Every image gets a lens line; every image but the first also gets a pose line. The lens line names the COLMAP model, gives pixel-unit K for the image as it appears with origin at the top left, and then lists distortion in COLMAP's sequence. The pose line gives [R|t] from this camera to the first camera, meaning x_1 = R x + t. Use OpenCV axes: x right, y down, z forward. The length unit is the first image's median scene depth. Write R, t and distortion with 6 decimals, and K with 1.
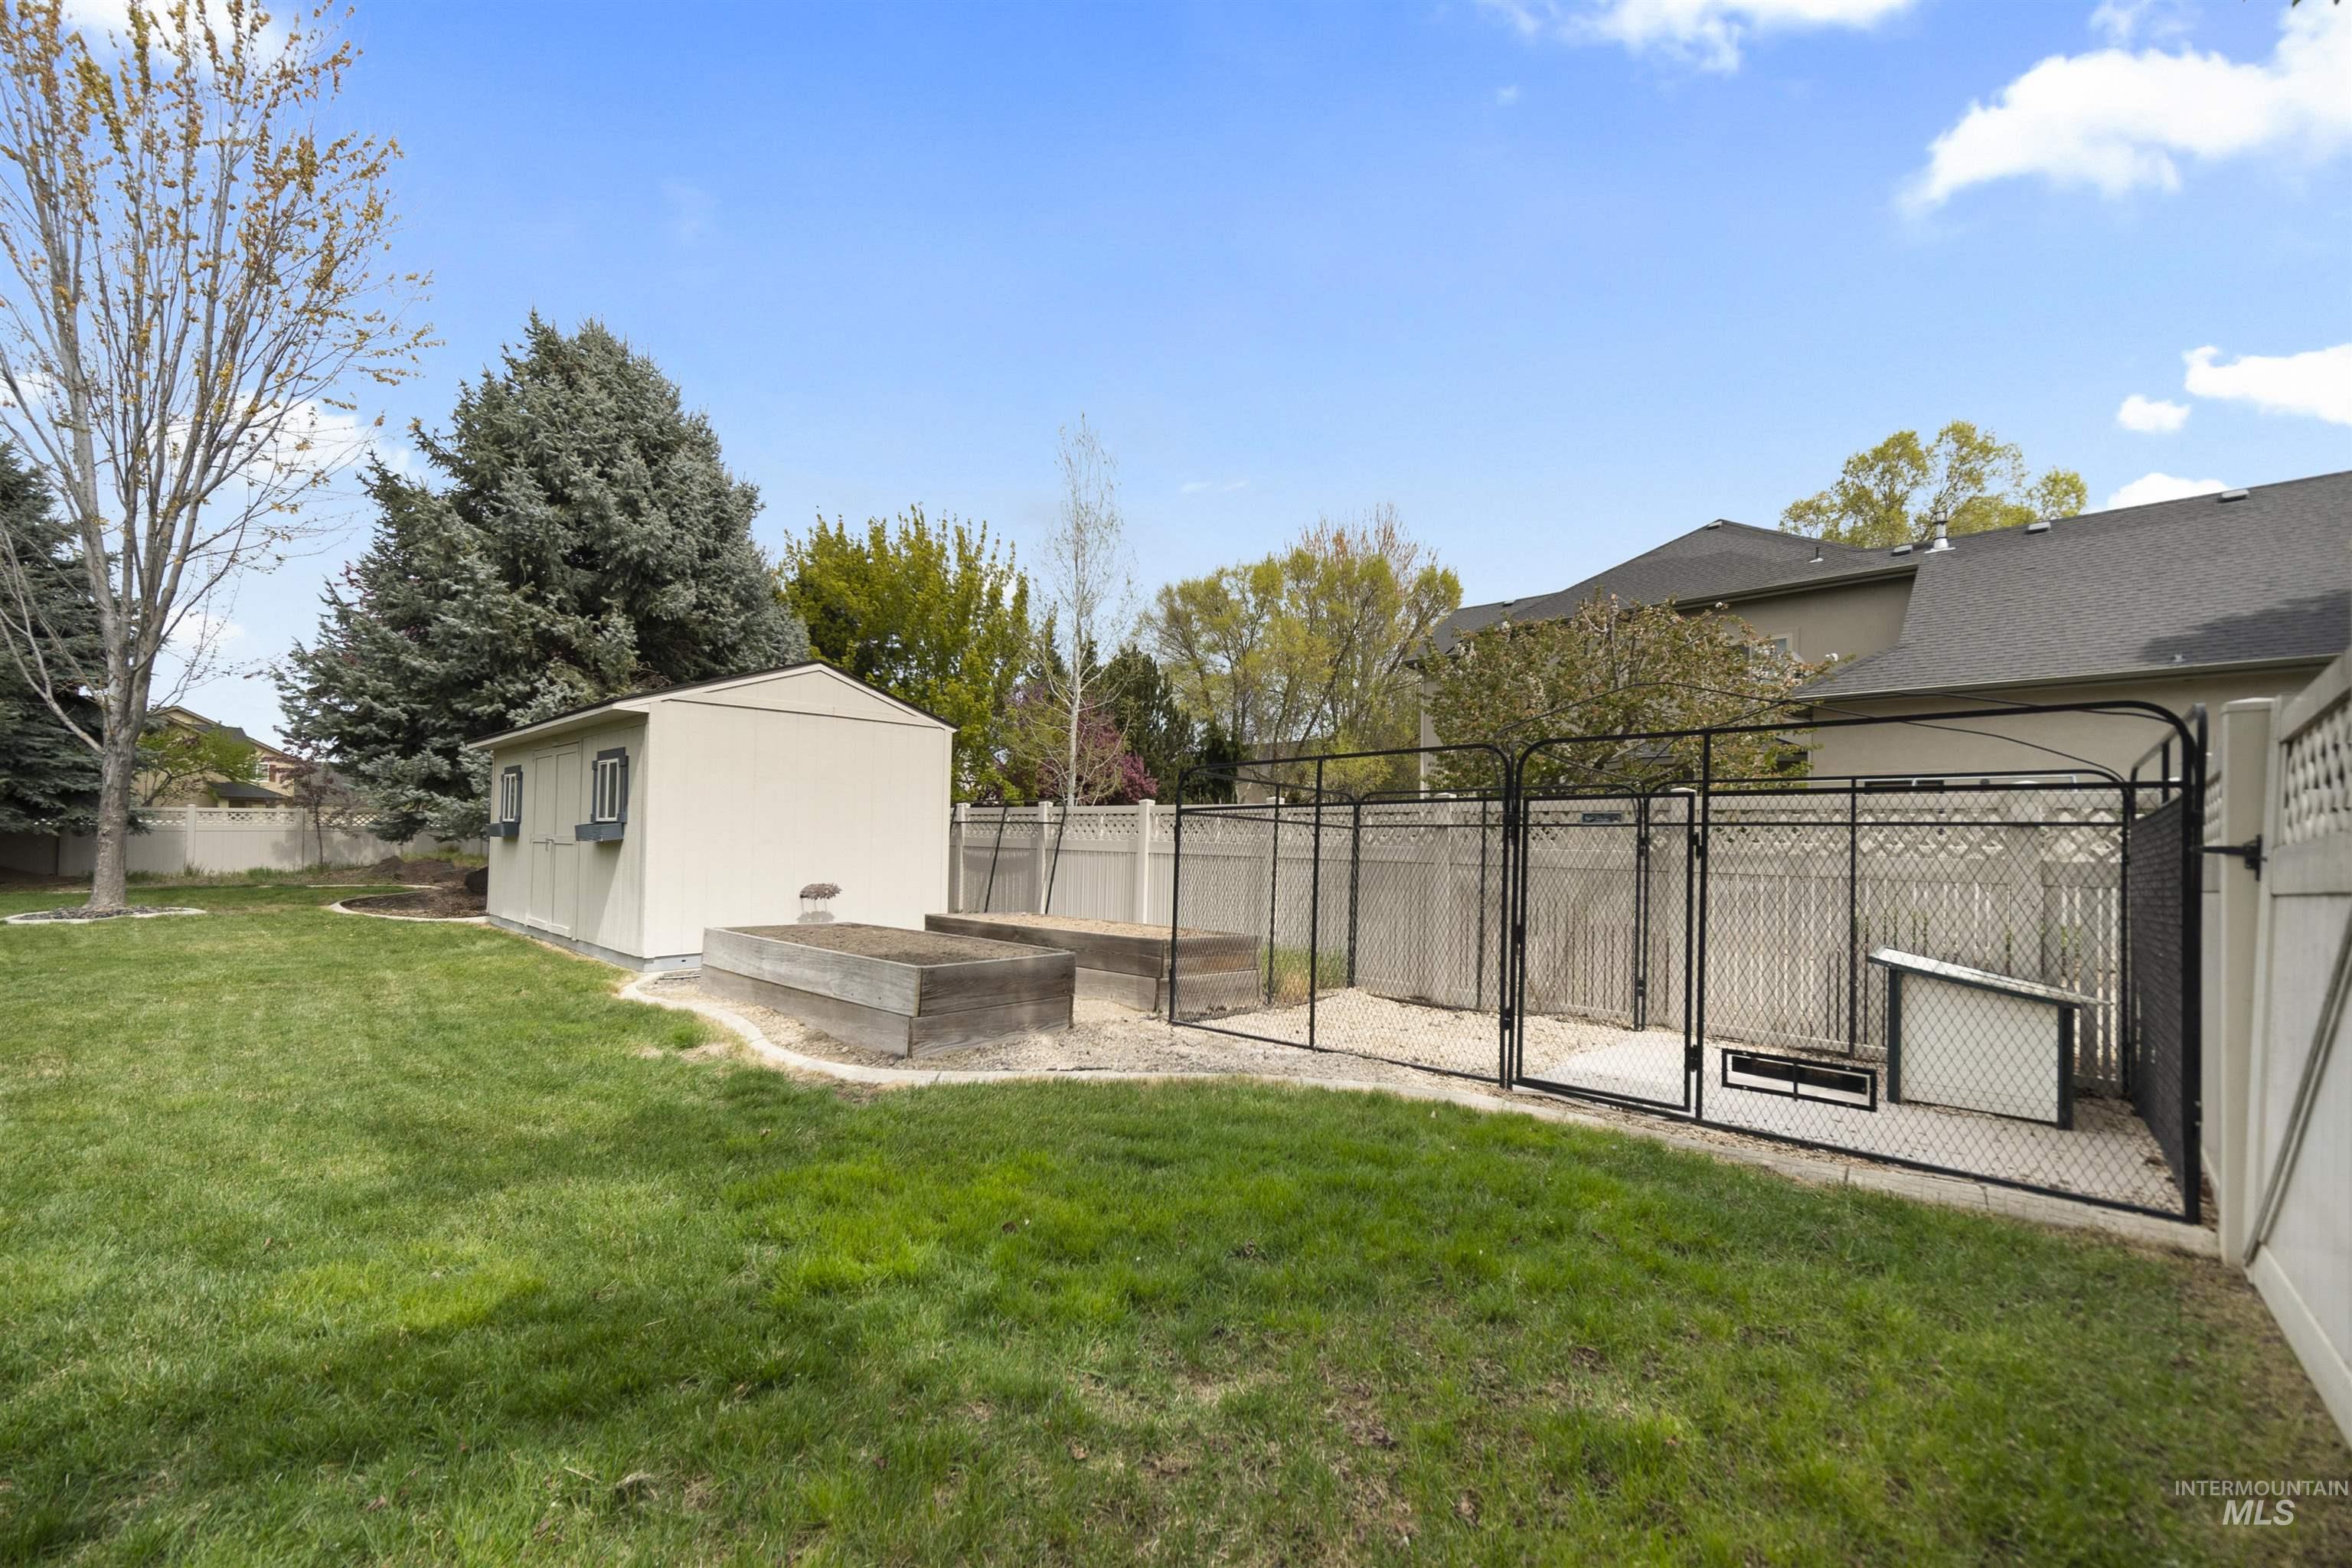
lens RADIAL K [[943.1, 0, 1165.0], [0, 943.1, 802.7], [0, 0, 1]] dist [0.022556, 0.000138]
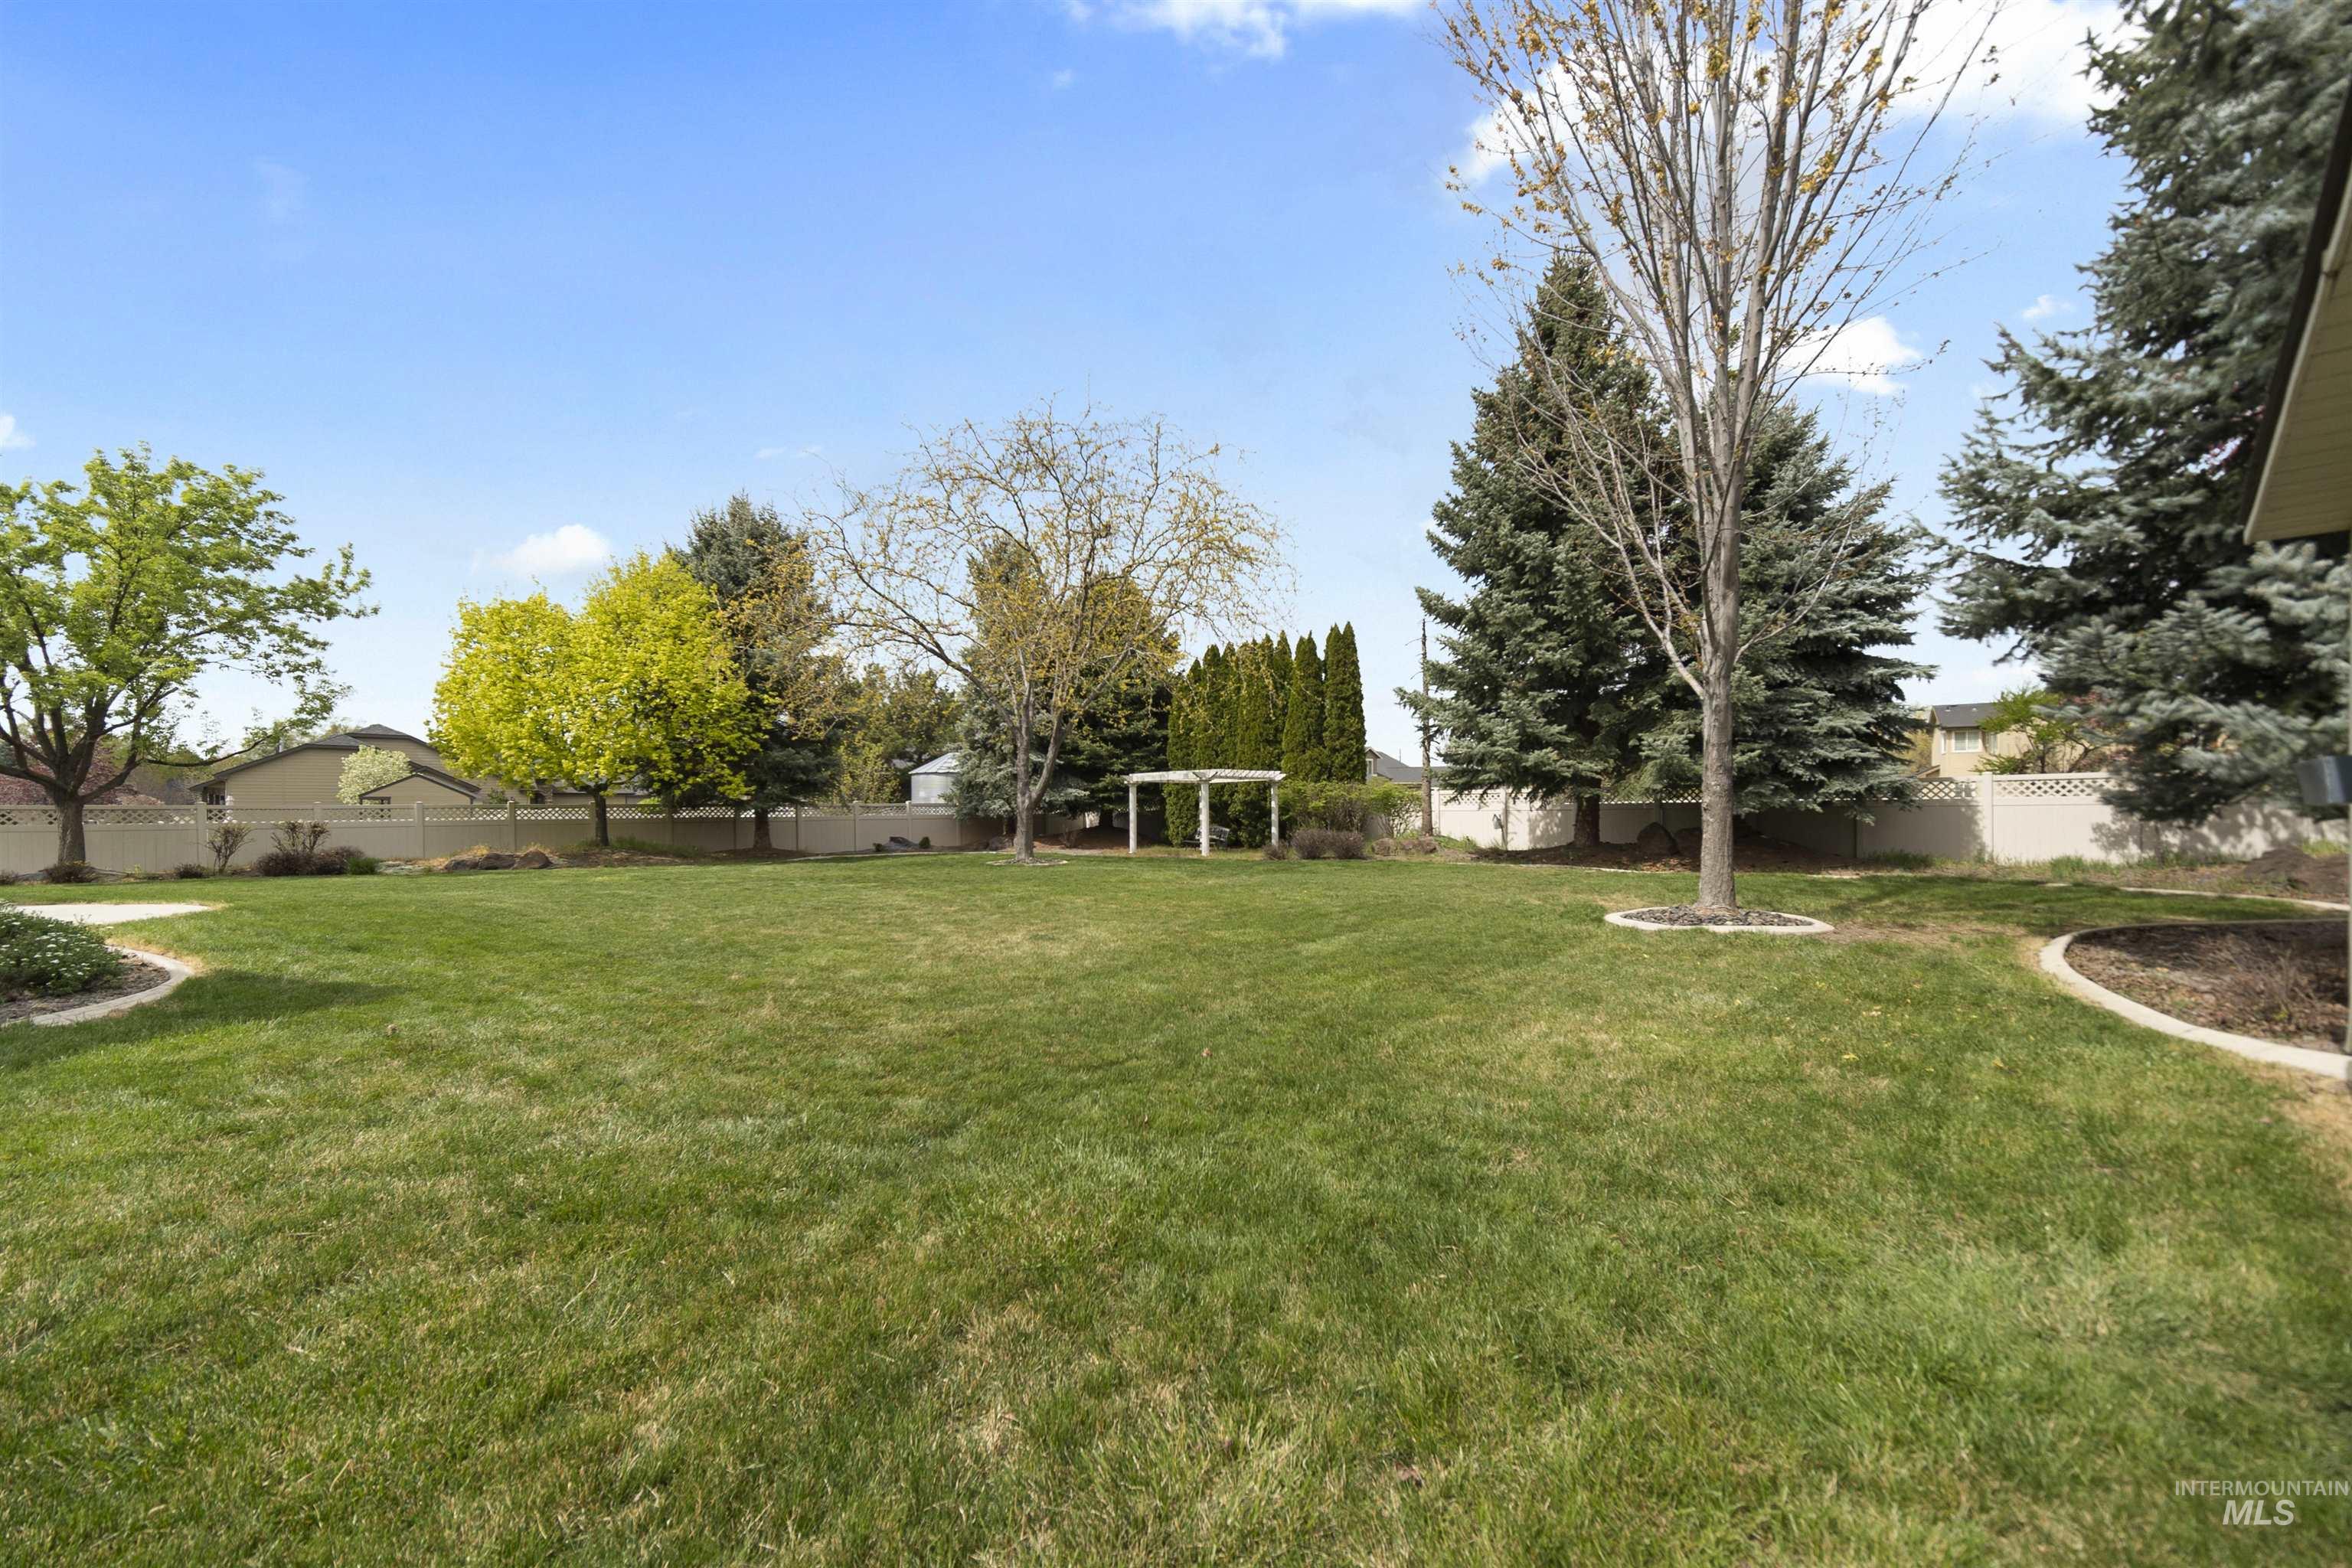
lens RADIAL K [[943.1, 0, 1165.0], [0, 943.1, 802.7], [0, 0, 1]] dist [0.022556, 0.000138]
pose [[-0.019928, -0.015087, -0.999688, -0.266141], [0.039454, 0.999095, -0.015865, 0.015974], [0.999023, -0.039757, -0.019315, 0.428959]]
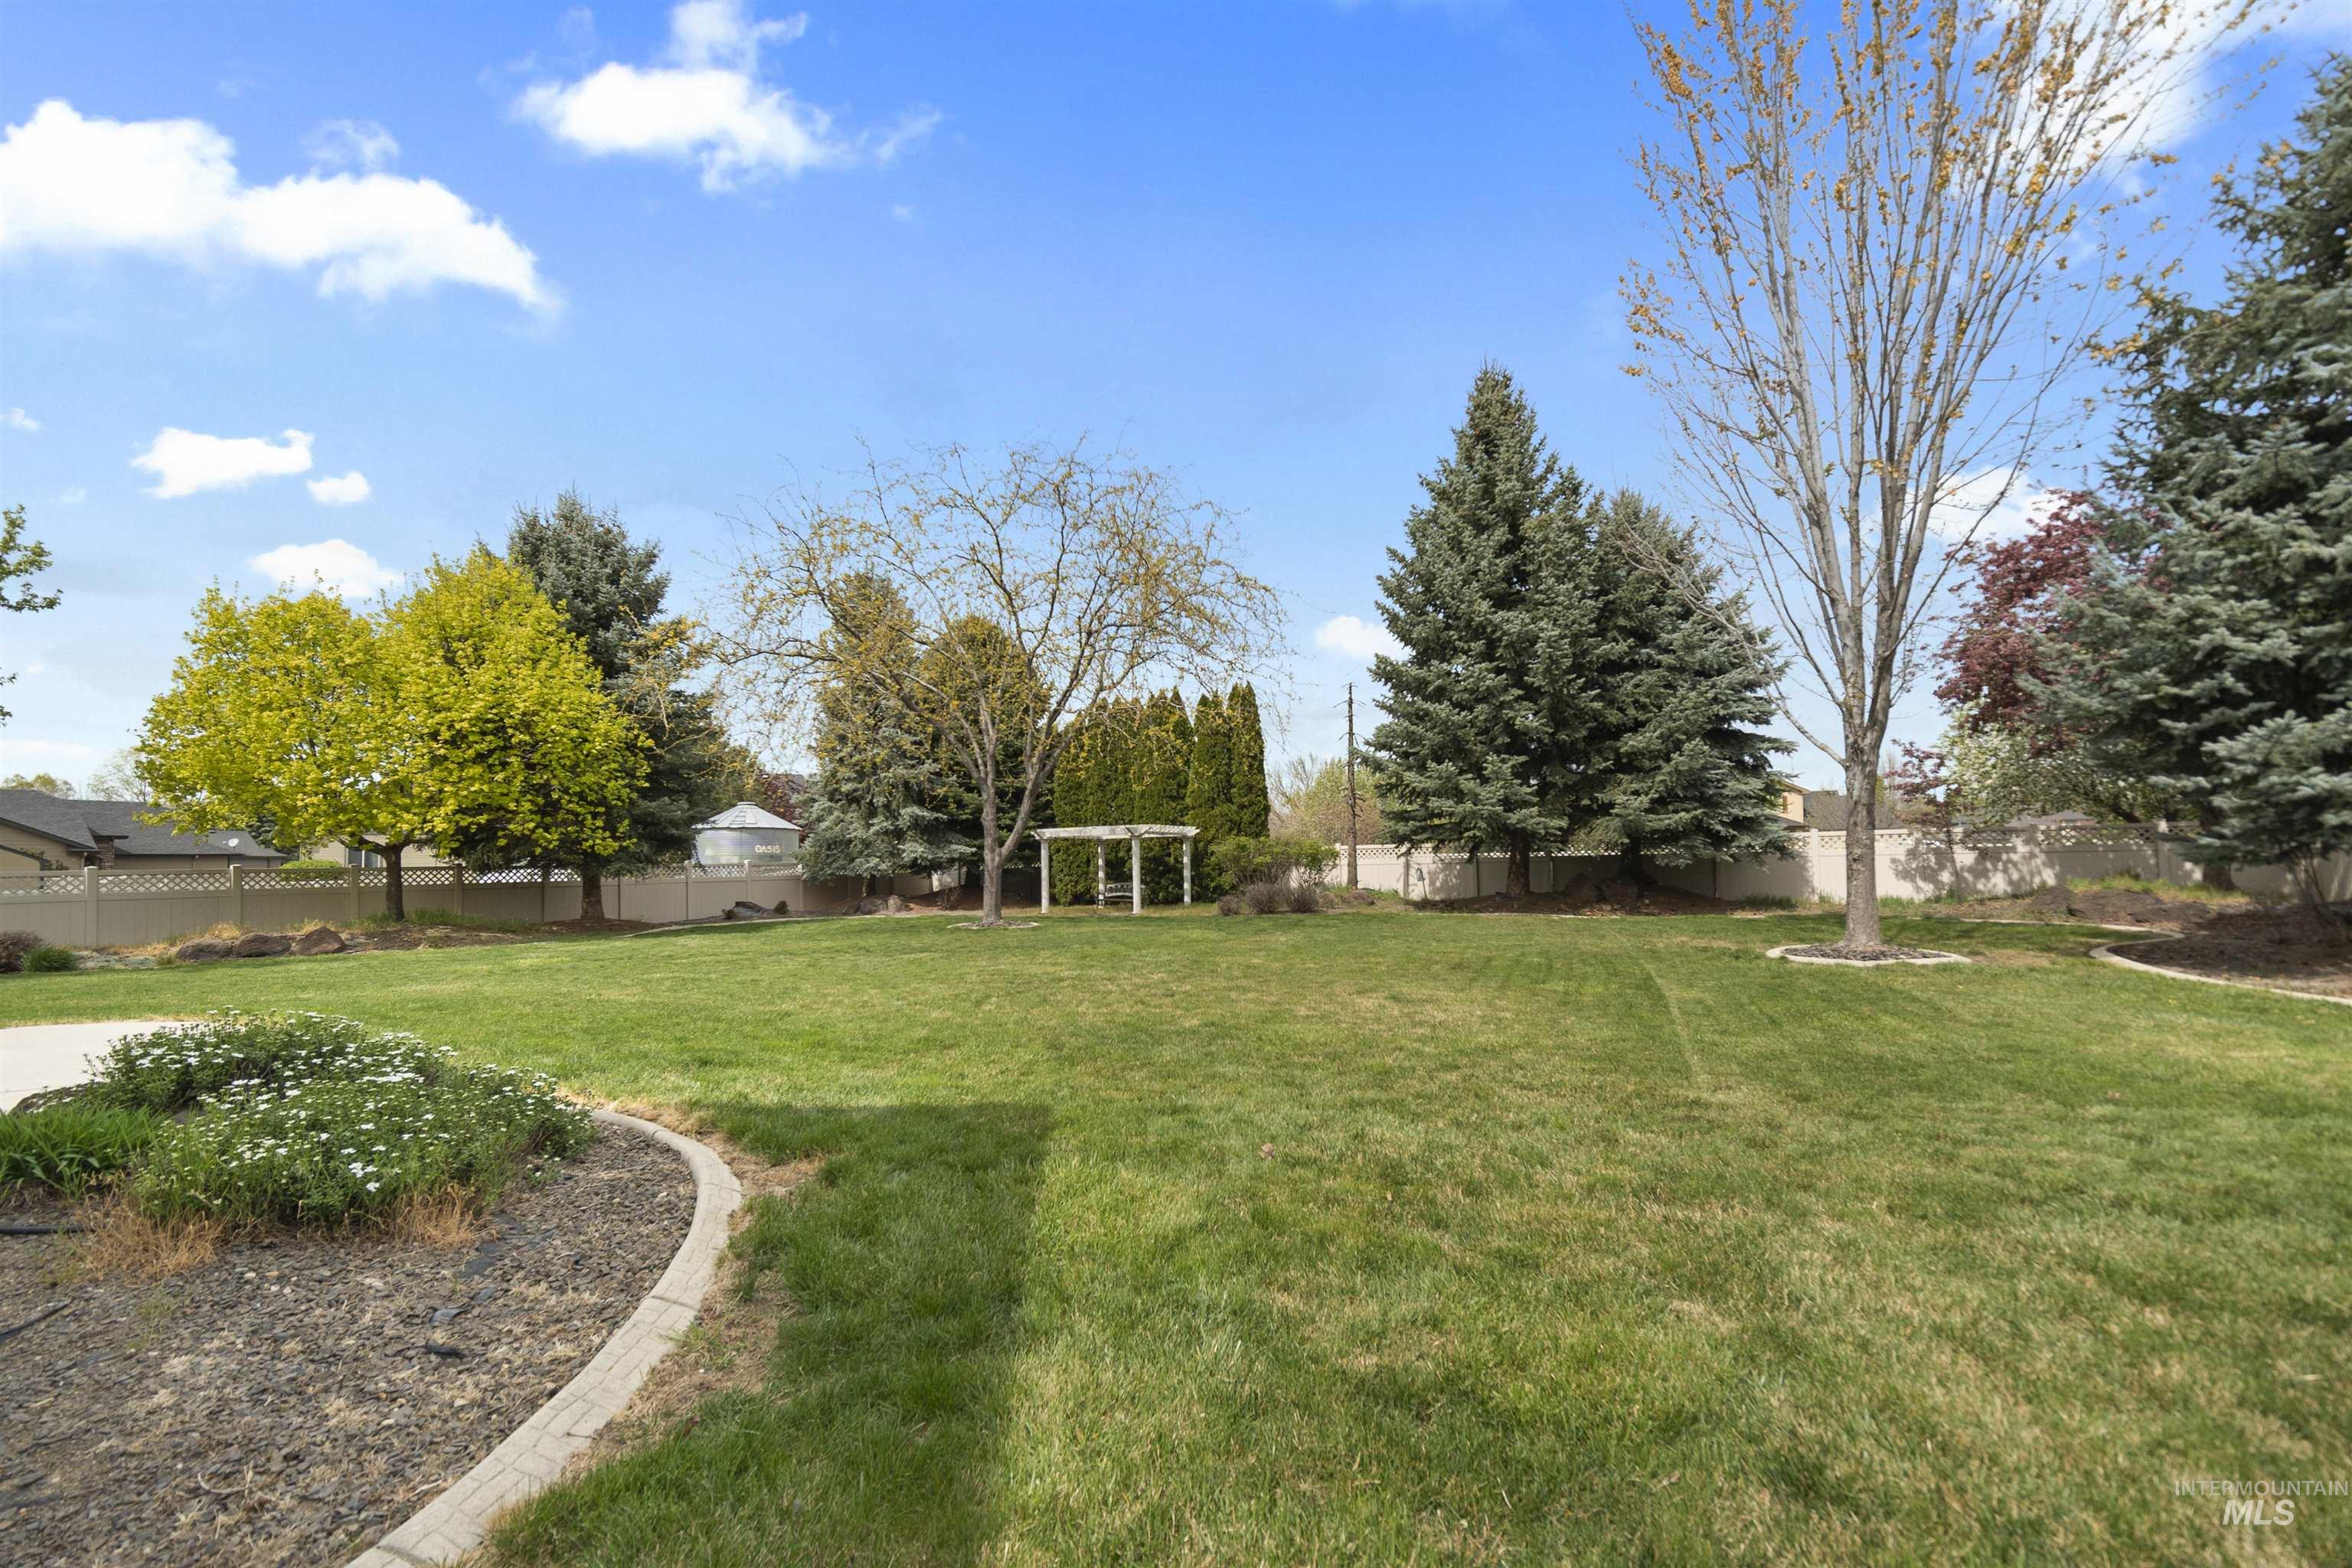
lens RADIAL K [[947.0, 0, 1199.1], [0, 947.0, 811.1], [0, 0, 1]] dist [0.013870, -0.000223]
pose [[0.288204, -0.064589, -0.955388, -0.328835], [0.050221, 0.997369, -0.052277, 0.002840], [0.956251, -0.032914, 0.290689, 0.145448]]
